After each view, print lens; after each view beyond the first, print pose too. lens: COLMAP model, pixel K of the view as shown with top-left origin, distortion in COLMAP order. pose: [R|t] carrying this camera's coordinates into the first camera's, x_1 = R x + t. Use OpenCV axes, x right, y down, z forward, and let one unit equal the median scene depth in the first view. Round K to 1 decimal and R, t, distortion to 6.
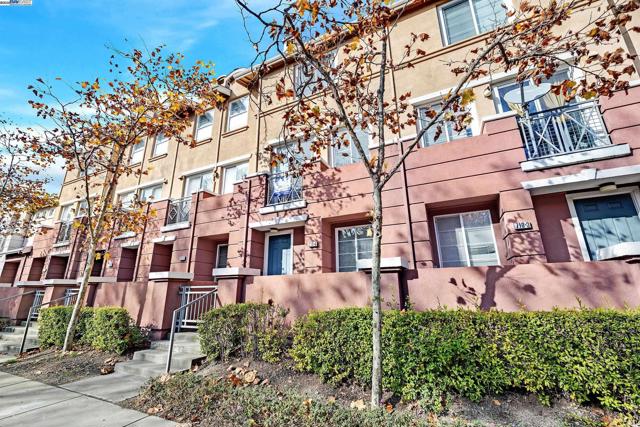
lens RADIAL K [[268.2, 0, 316.1], [0, 268.2, 214.2], [0, 0, 1]] dist [0.000774, 0.000349]
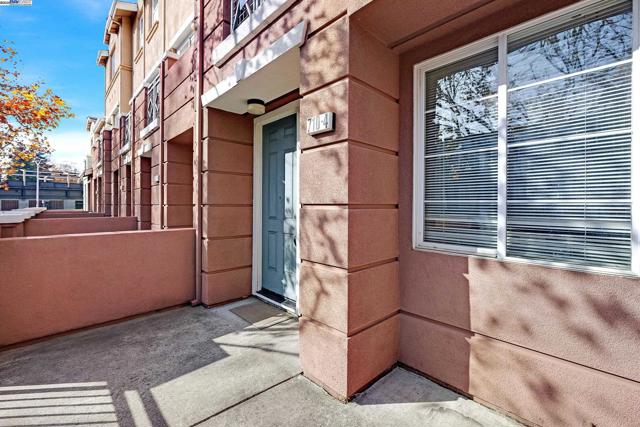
lens RADIAL K [[272.7, 0, 317.9], [0, 272.7, 205.5], [0, 0, 1]] dist [0.000327, 0.000220]
pose [[0.938449, 0.010702, -0.345252, 0.077264], [0.089758, 0.957629, 0.273660, 0.104889], [0.333552, -0.287805, 0.897726, 0.659487]]
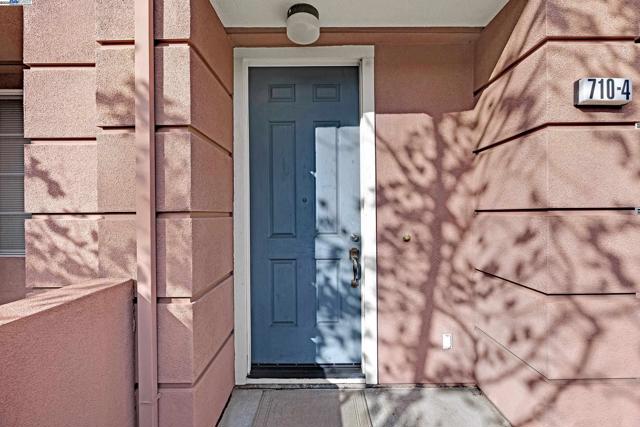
lens RADIAL K [[268.2, 0, 316.1], [0, 268.2, 214.2], [0, 0, 1]] dist [0.000774, 0.000349]
pose [[0.899089, -0.001586, 0.437762, -0.255991], [-0.124222, 0.957964, 0.258602, 0.156500], [-0.419770, -0.286886, 0.861098, 0.819231]]
